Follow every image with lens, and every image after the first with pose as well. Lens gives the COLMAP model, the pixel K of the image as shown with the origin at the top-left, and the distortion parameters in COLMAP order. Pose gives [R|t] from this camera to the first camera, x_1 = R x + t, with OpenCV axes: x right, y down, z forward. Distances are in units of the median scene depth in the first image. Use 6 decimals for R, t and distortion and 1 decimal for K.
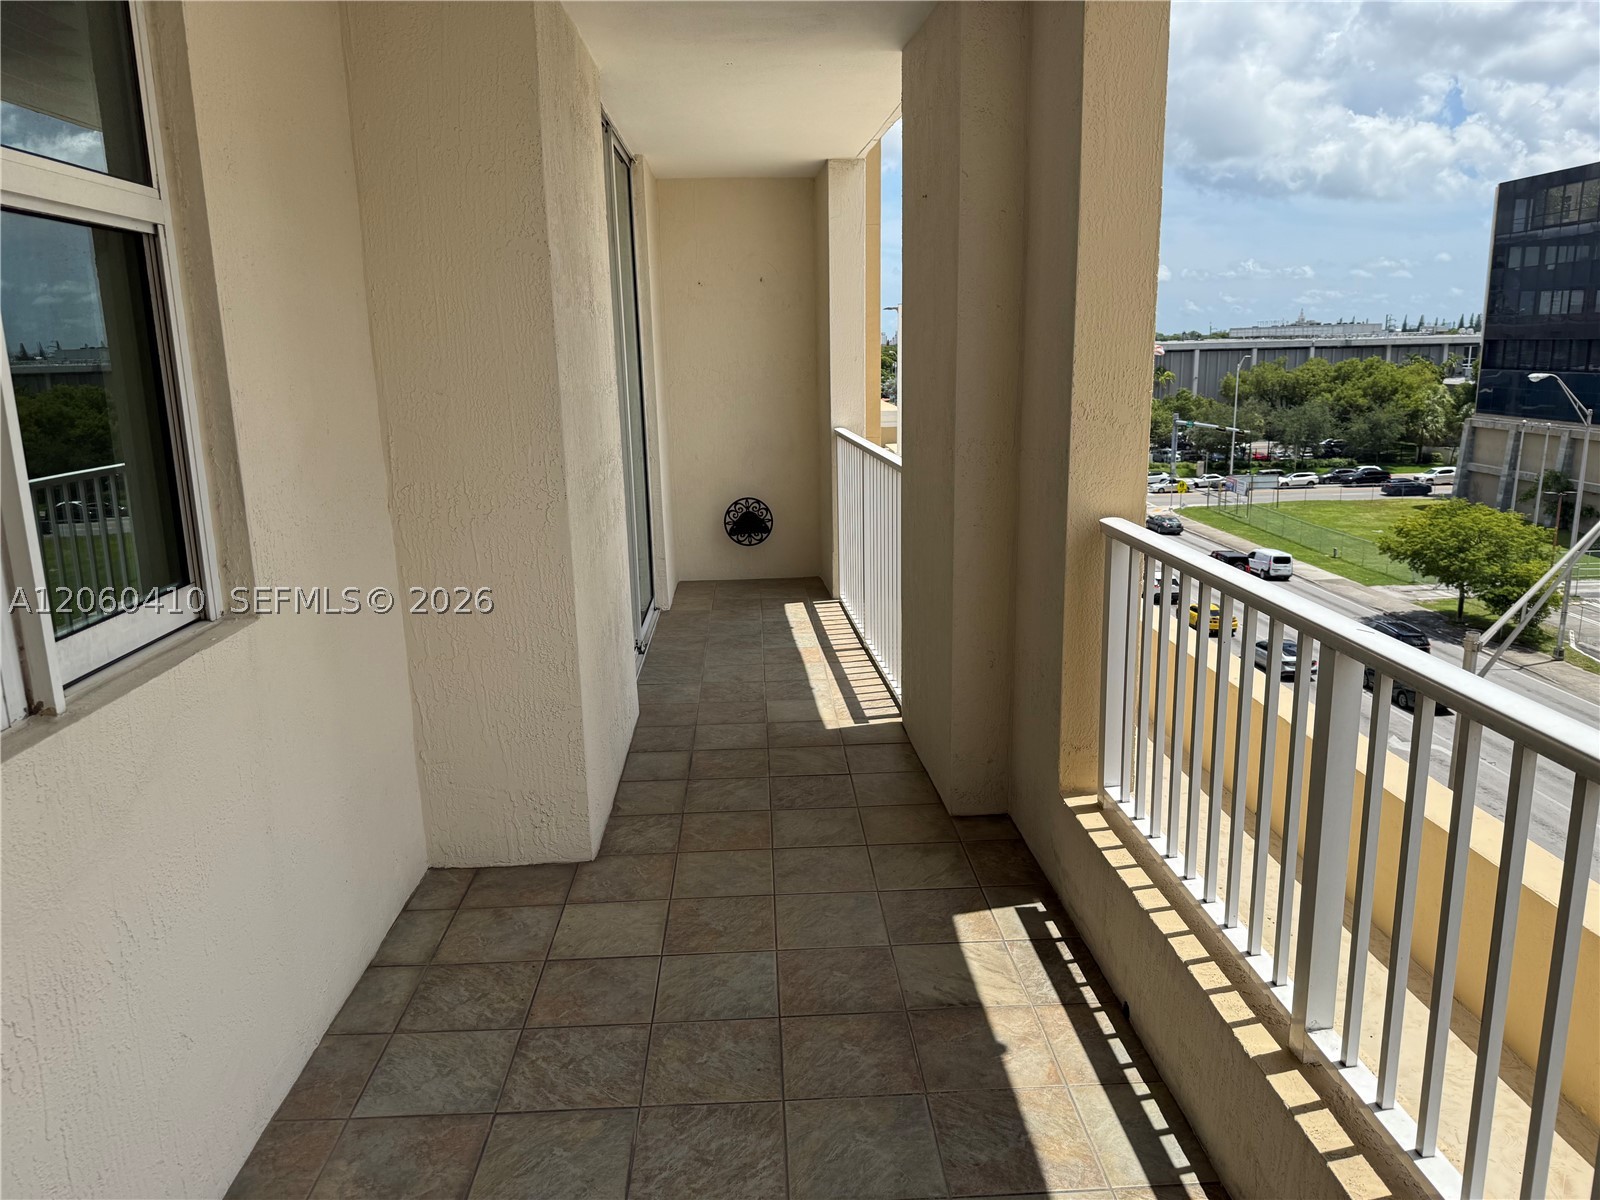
lens RADIAL K [[1116.6, 0, 800.0], [0, 1116.6, 600.0], [0, 0, 1]] dist [0.159090, -0.306081]
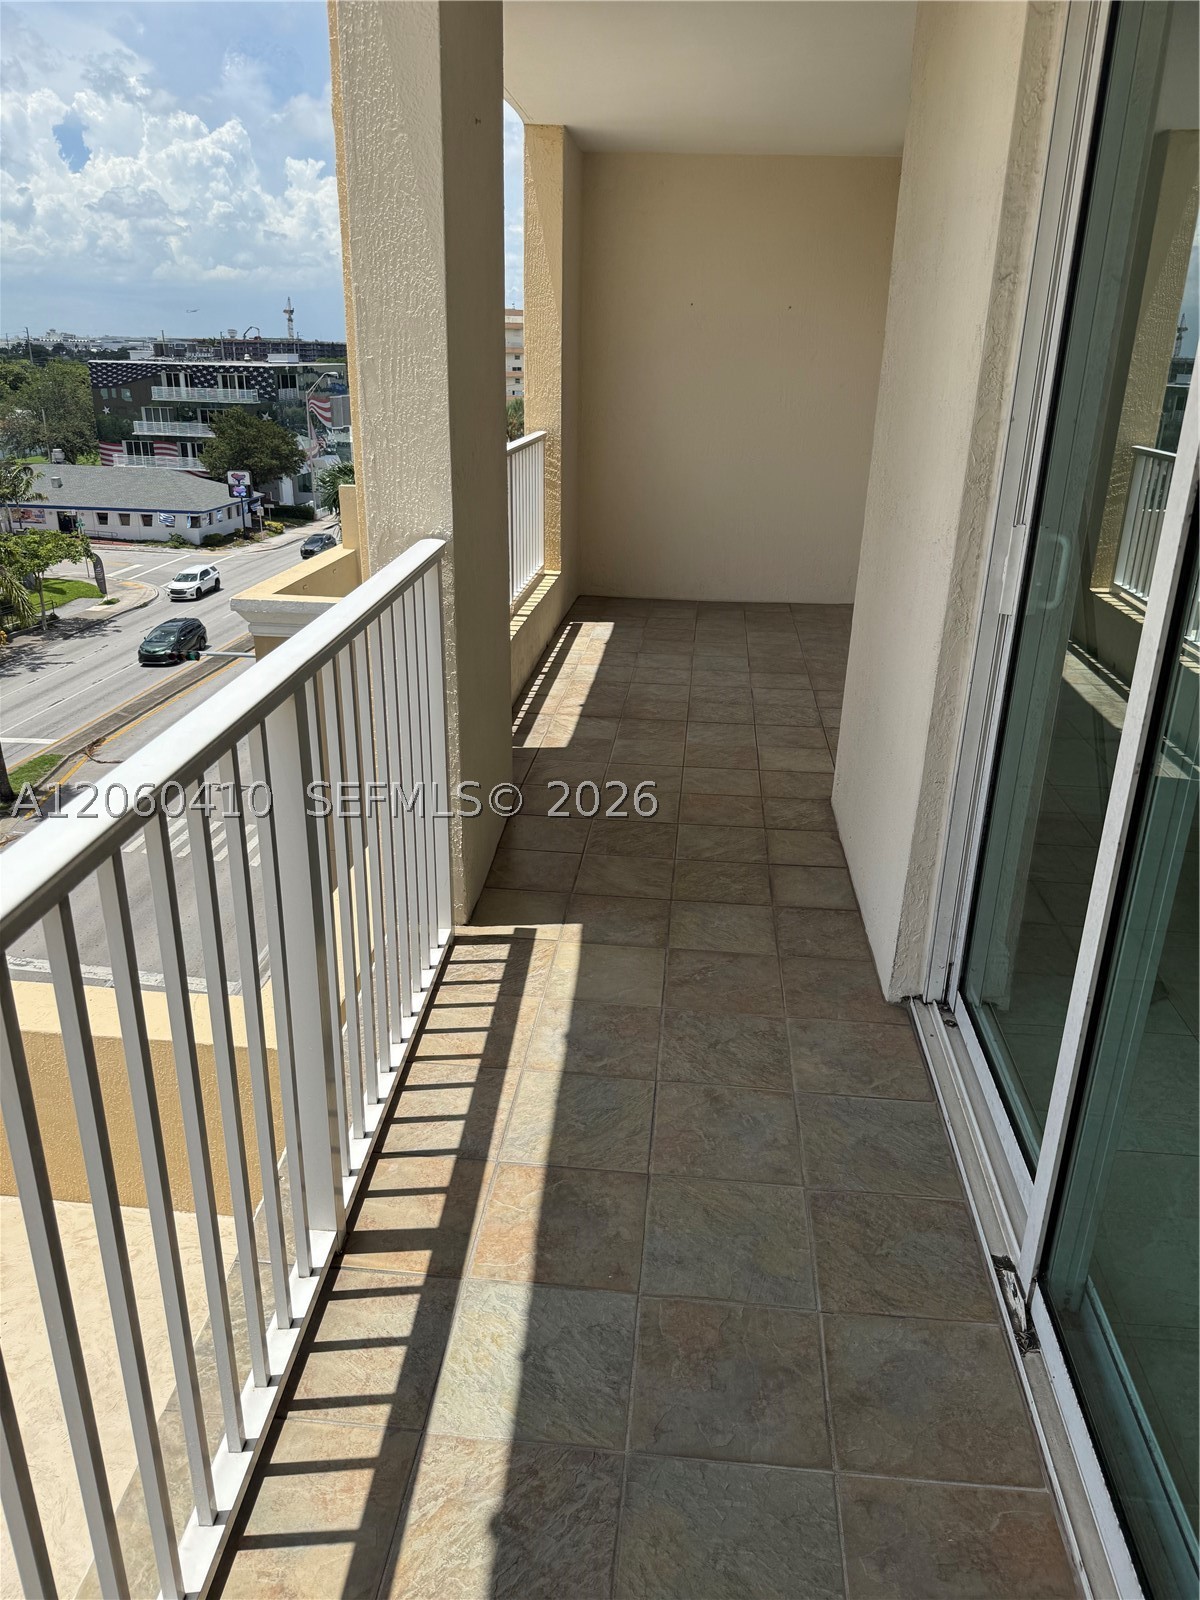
lens RADIAL K [[1116.6, 0, 600.0], [0, 1116.6, 800.0], [0, 0, 1]] dist [0.159090, -0.306081]
pose [[-0.989925, -0.051494, 0.131899, -0.075226], [0.030634, 0.831574, 0.554569, -0.334197], [-0.138241, 0.553022, -0.821618, 1.552826]]
